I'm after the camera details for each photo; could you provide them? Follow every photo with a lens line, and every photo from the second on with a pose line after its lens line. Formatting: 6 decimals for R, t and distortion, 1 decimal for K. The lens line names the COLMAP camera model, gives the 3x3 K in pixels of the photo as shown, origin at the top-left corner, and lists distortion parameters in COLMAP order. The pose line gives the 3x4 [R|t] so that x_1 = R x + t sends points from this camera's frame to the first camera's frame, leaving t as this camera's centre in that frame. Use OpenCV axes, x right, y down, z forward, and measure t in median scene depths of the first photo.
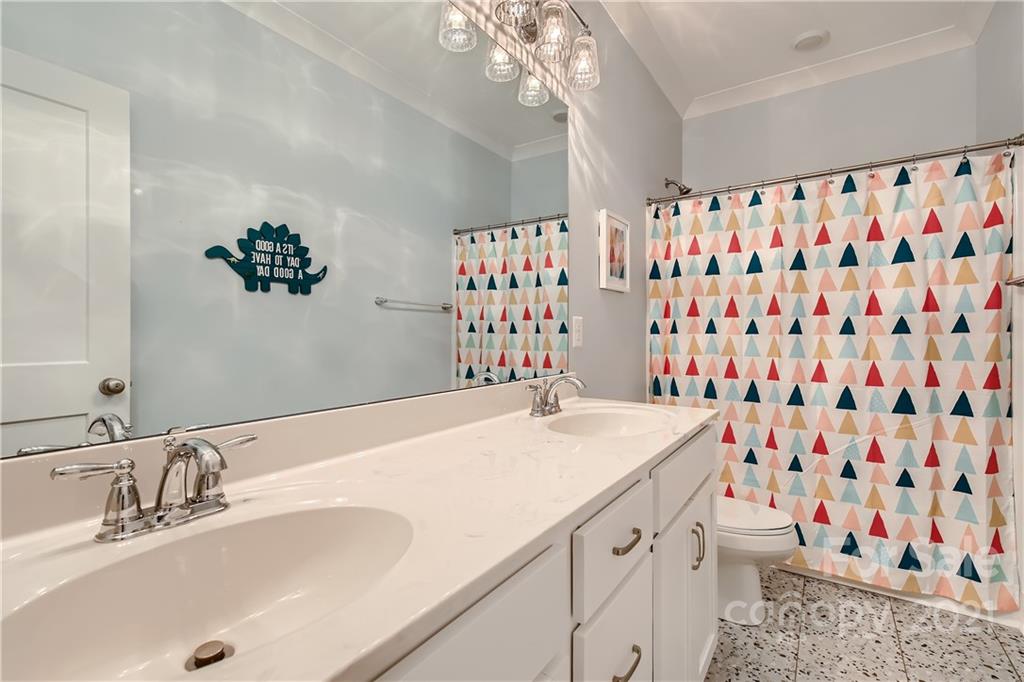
lens RADIAL K [[467.5, 0, 511.2], [0, 467.5, 338.6], [0, 0, 1]] dist [0.021357, -0.006207]
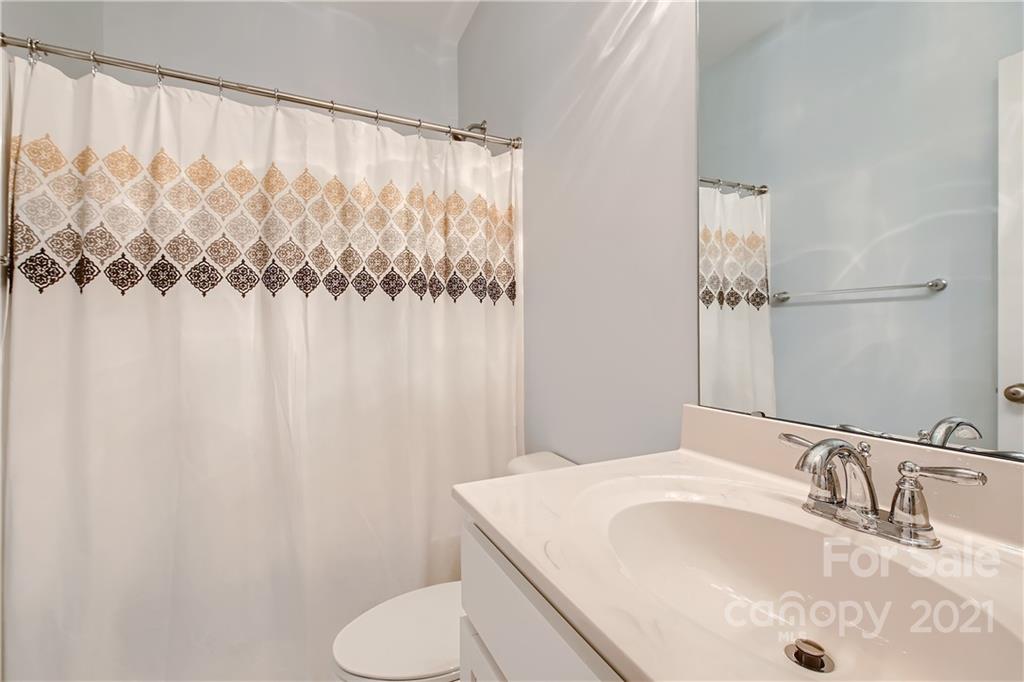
lens RADIAL K [[467.5, 0, 512.4], [0, 467.5, 333.6], [0, 0, 1]] dist [0.021357, -0.006207]
pose [[-0.520136, 0.005205, -0.854068, 0.557223], [-0.001841, 0.999972, 0.007215, -0.023520], [0.854082, 0.005325, -0.520112, 0.980085]]
